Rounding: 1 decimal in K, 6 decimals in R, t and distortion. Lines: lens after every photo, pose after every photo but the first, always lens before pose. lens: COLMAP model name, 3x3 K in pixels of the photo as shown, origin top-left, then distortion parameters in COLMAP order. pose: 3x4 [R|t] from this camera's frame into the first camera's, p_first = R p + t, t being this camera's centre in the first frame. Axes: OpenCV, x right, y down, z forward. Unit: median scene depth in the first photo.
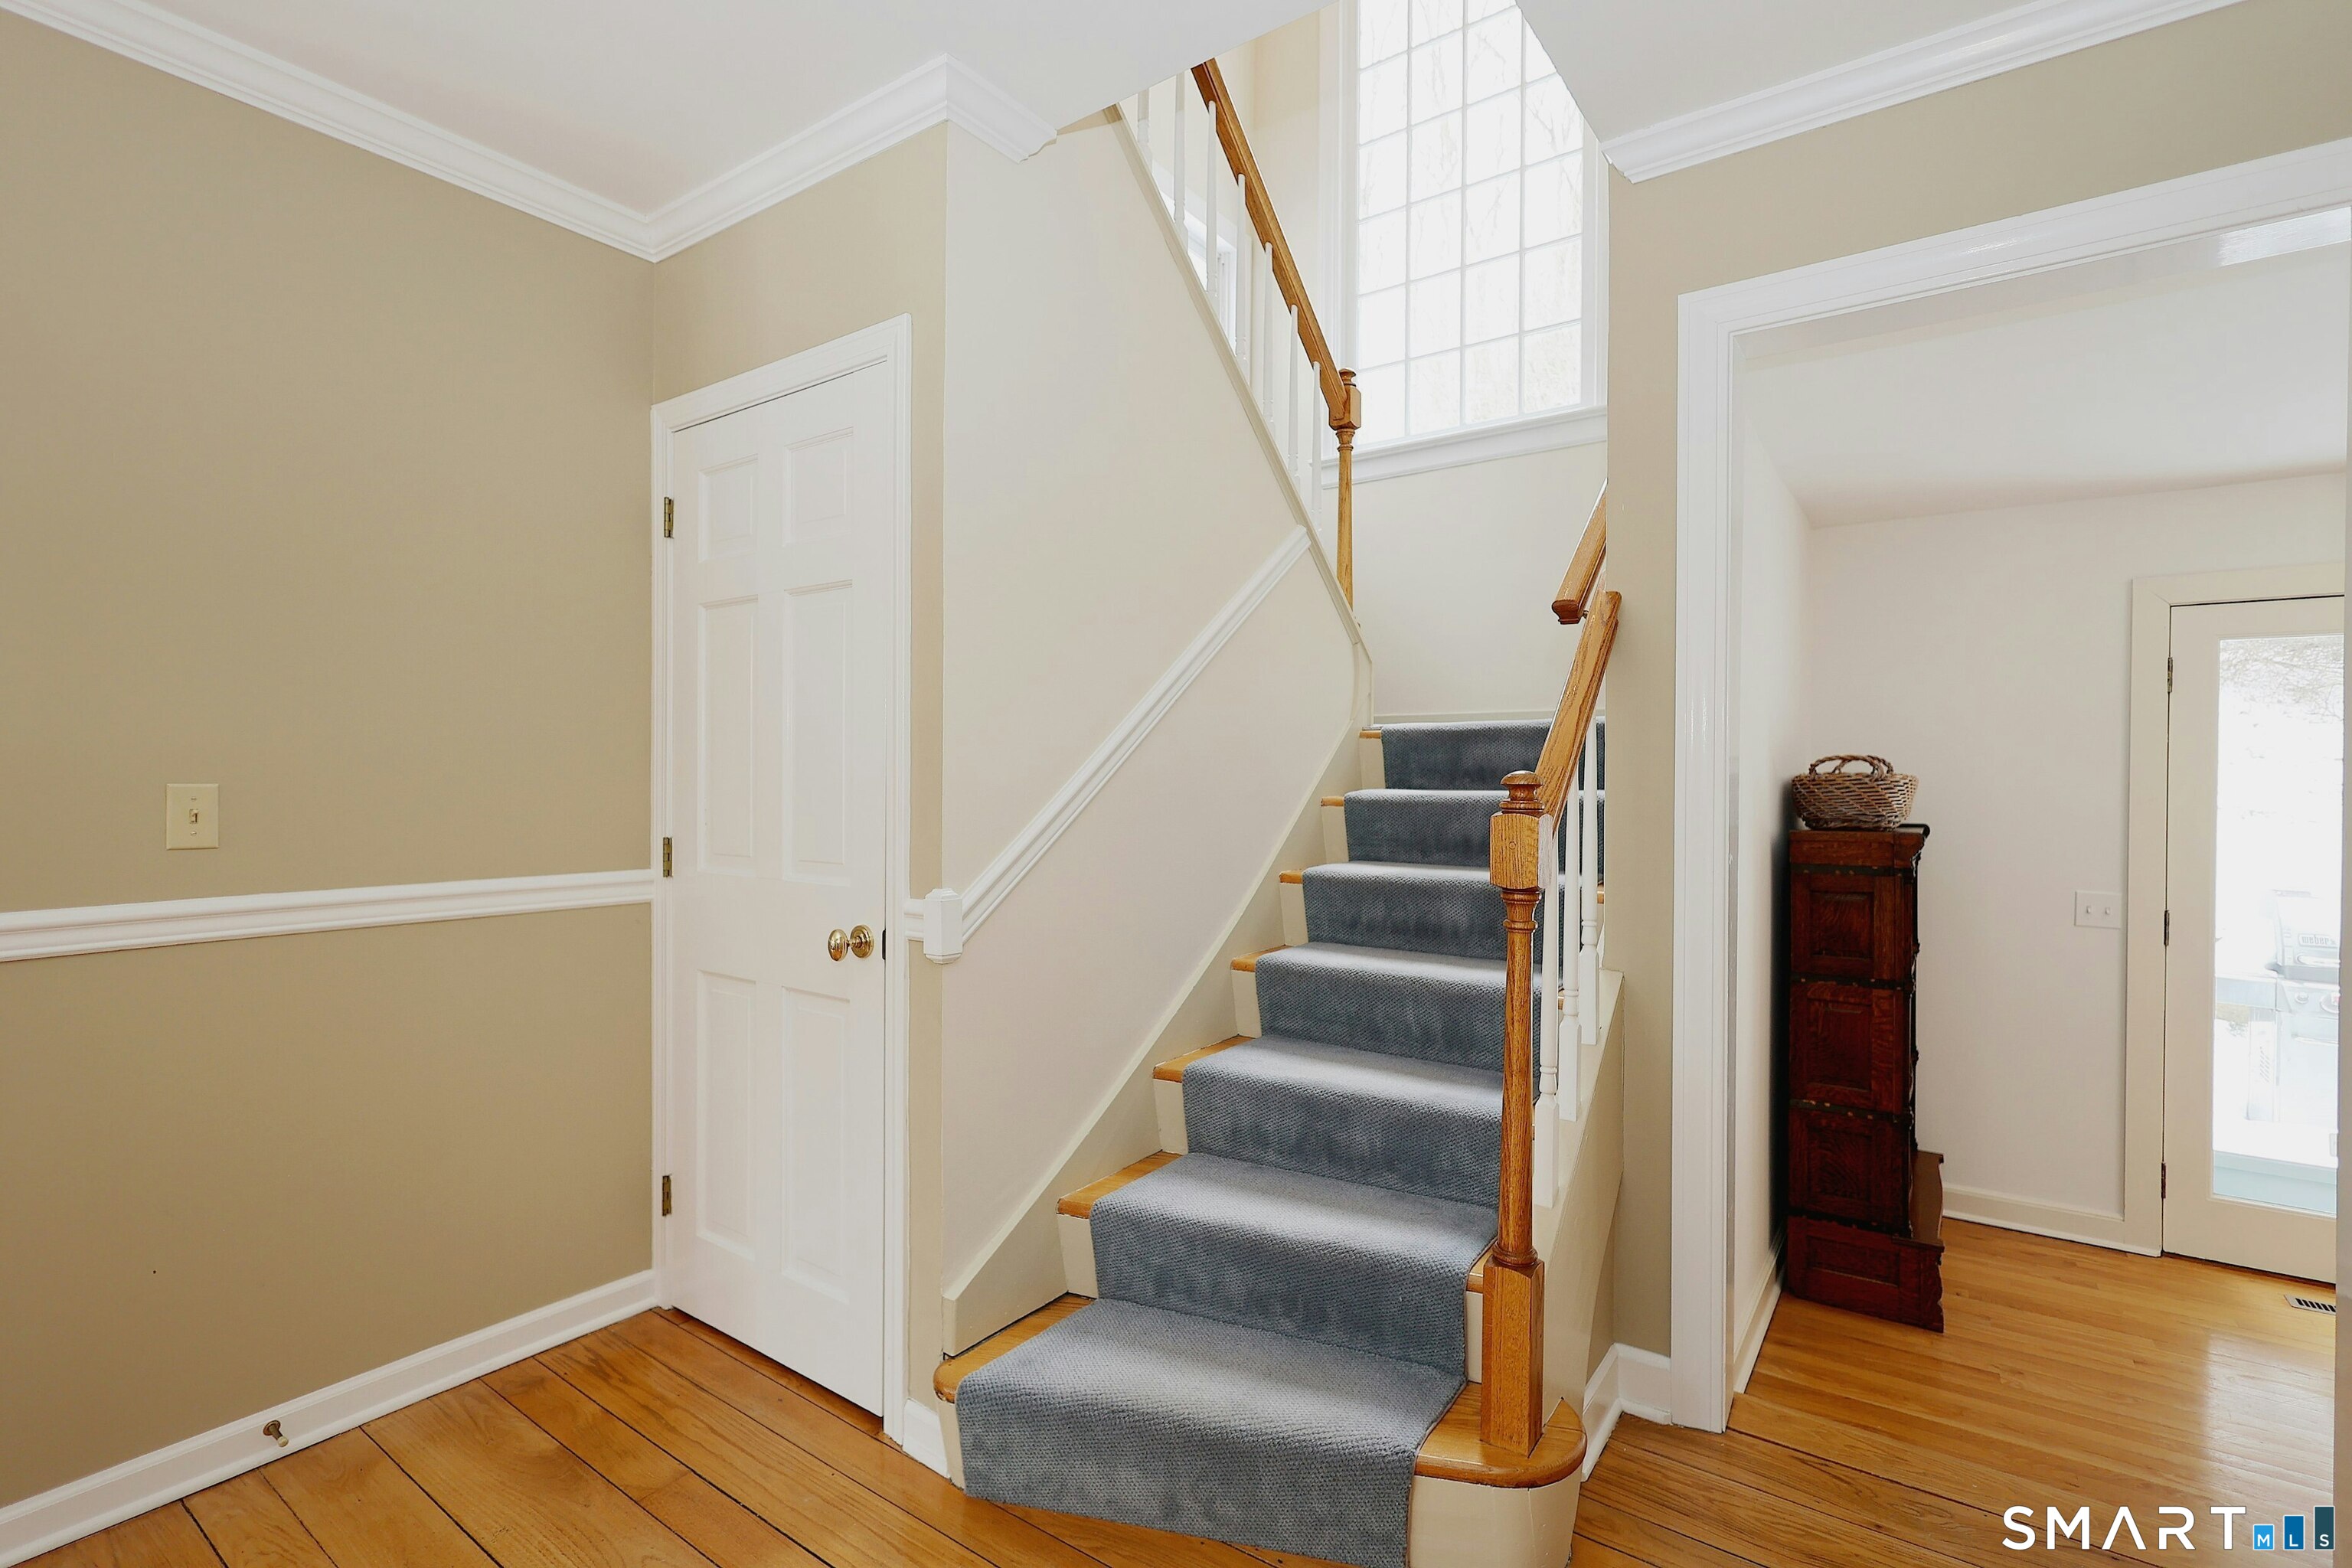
lens RADIAL K [[1093.7, 0, 1177.7], [0, 1093.7, 786.0], [0, 0, 1]] dist [0.004728, 0.000386]
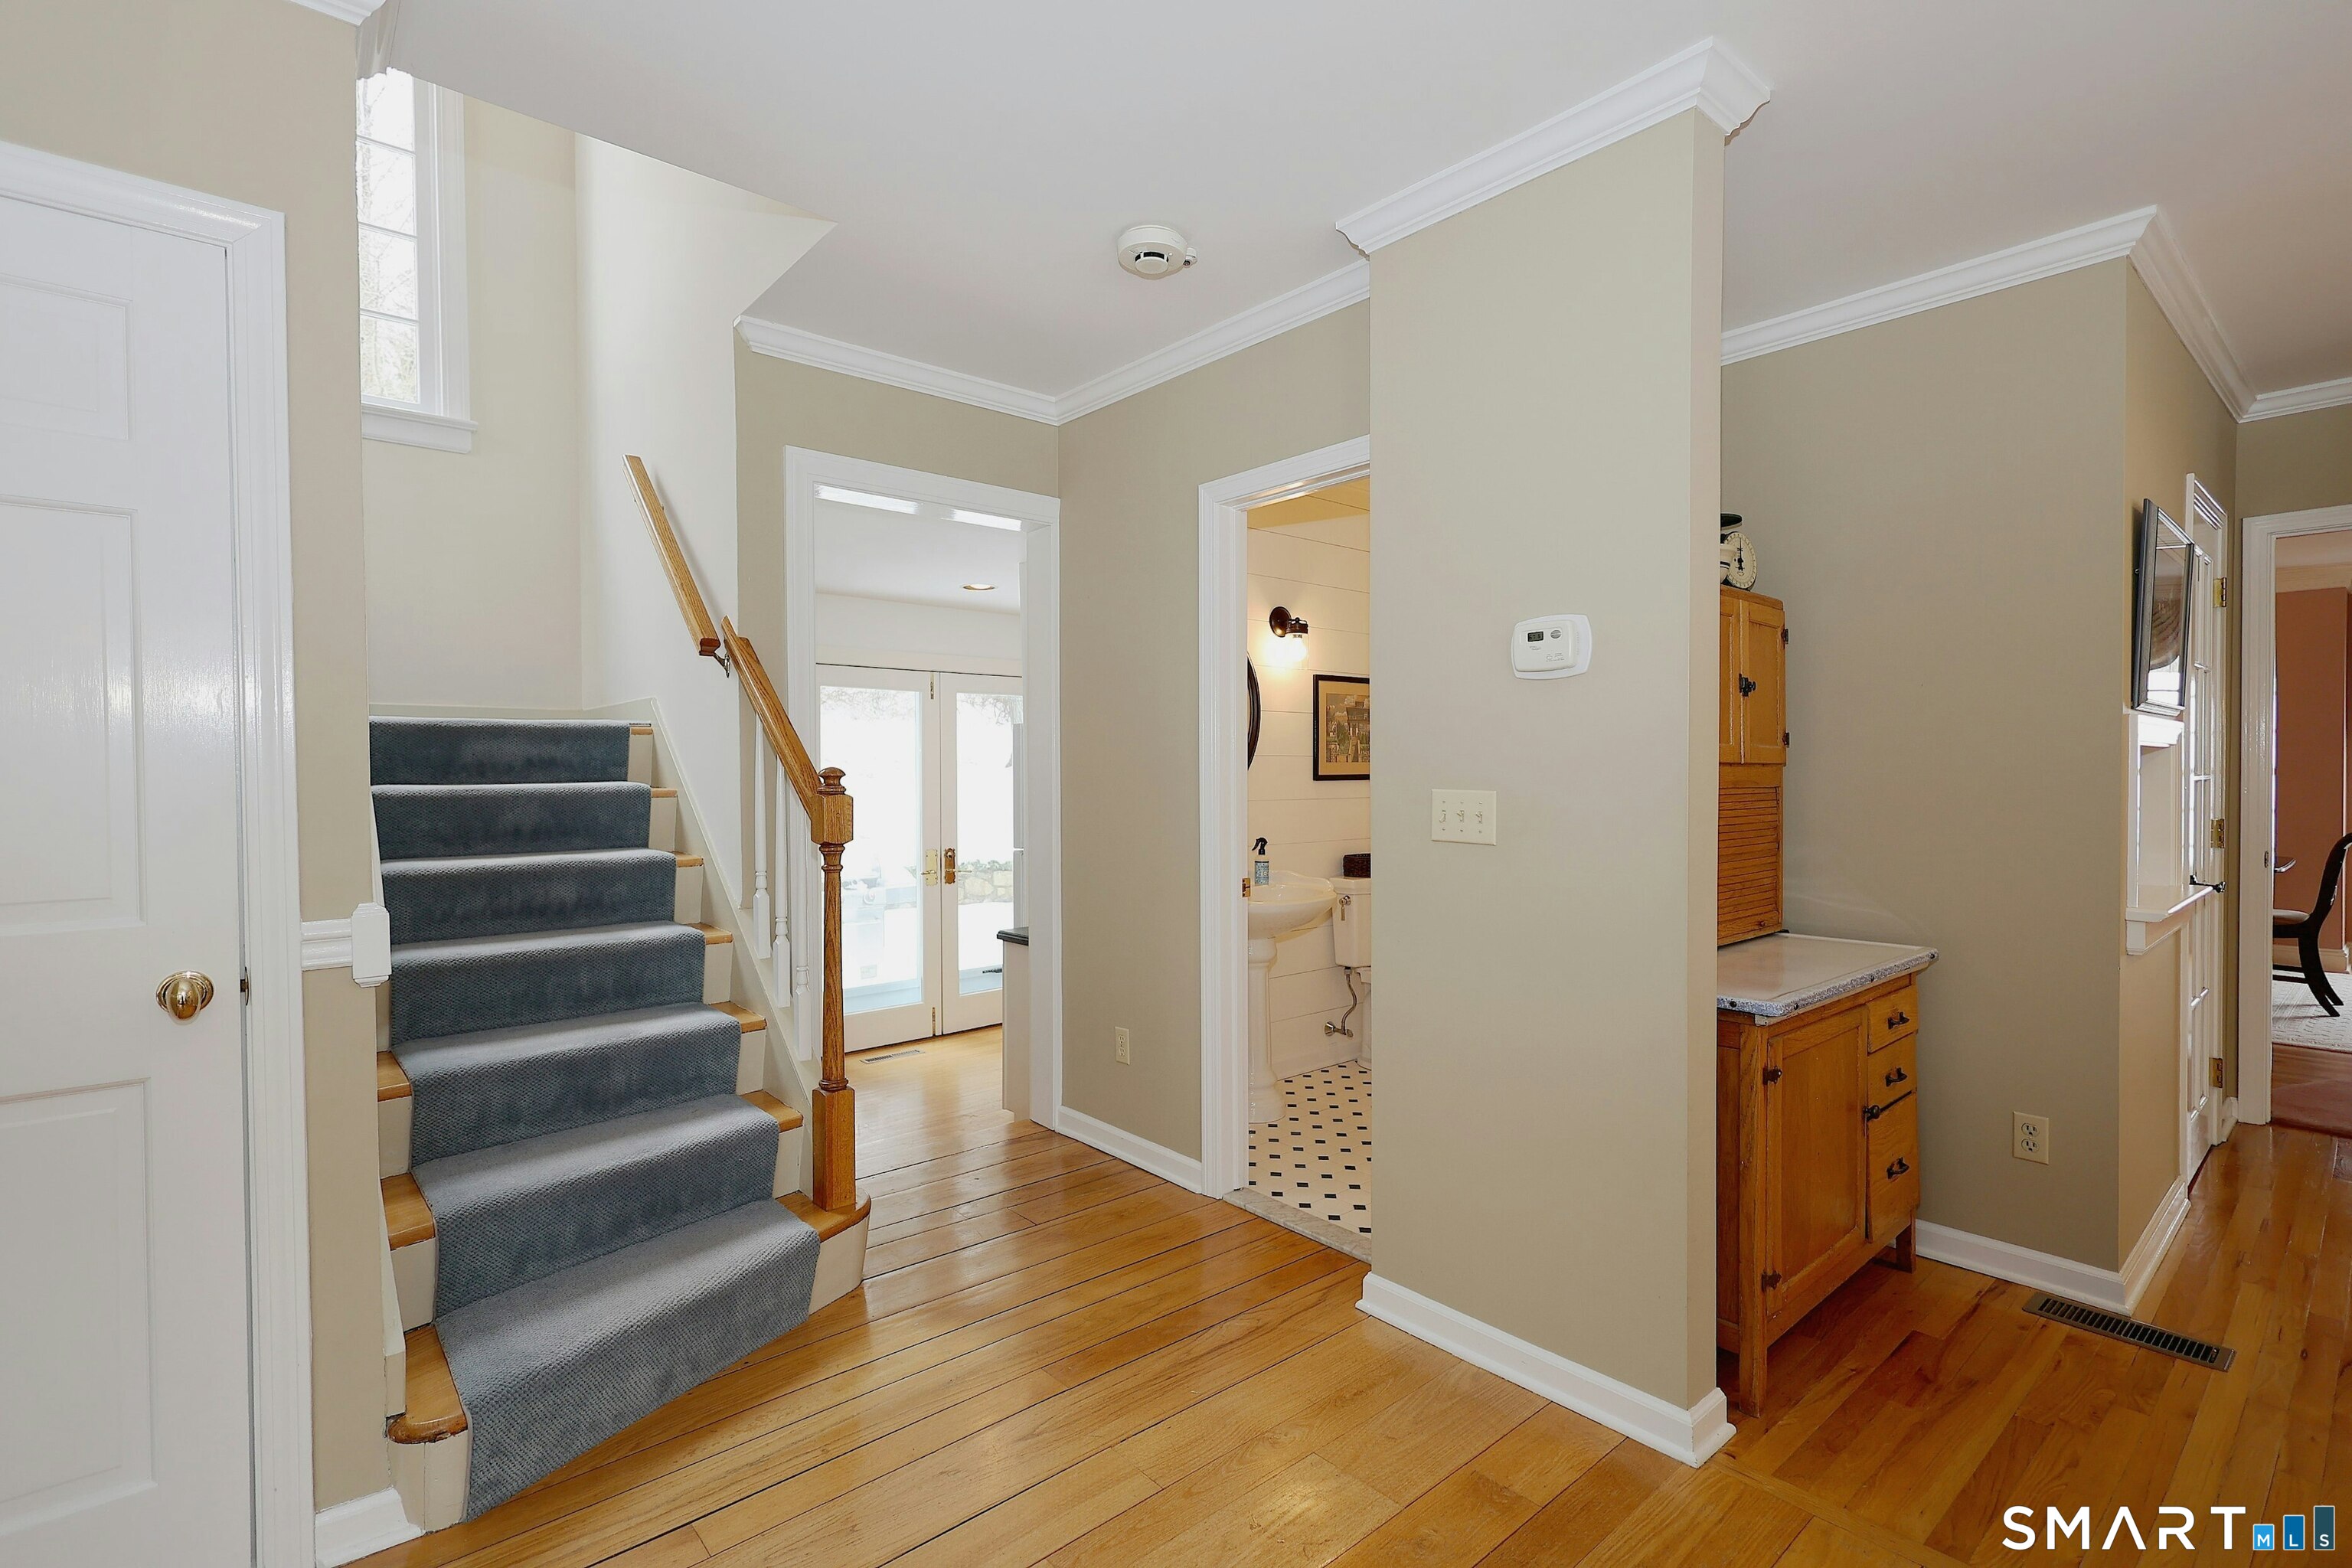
lens RADIAL K [[1093.7, 0, 1167.9], [0, 1093.7, 785.8], [0, 0, 1]] dist [0.004728, 0.000386]
pose [[0.228403, -0.019232, 0.973377, -0.795667], [0.010099, 0.999798, 0.017385, -0.008113], [-0.973514, 0.005859, 0.228551, 0.143503]]
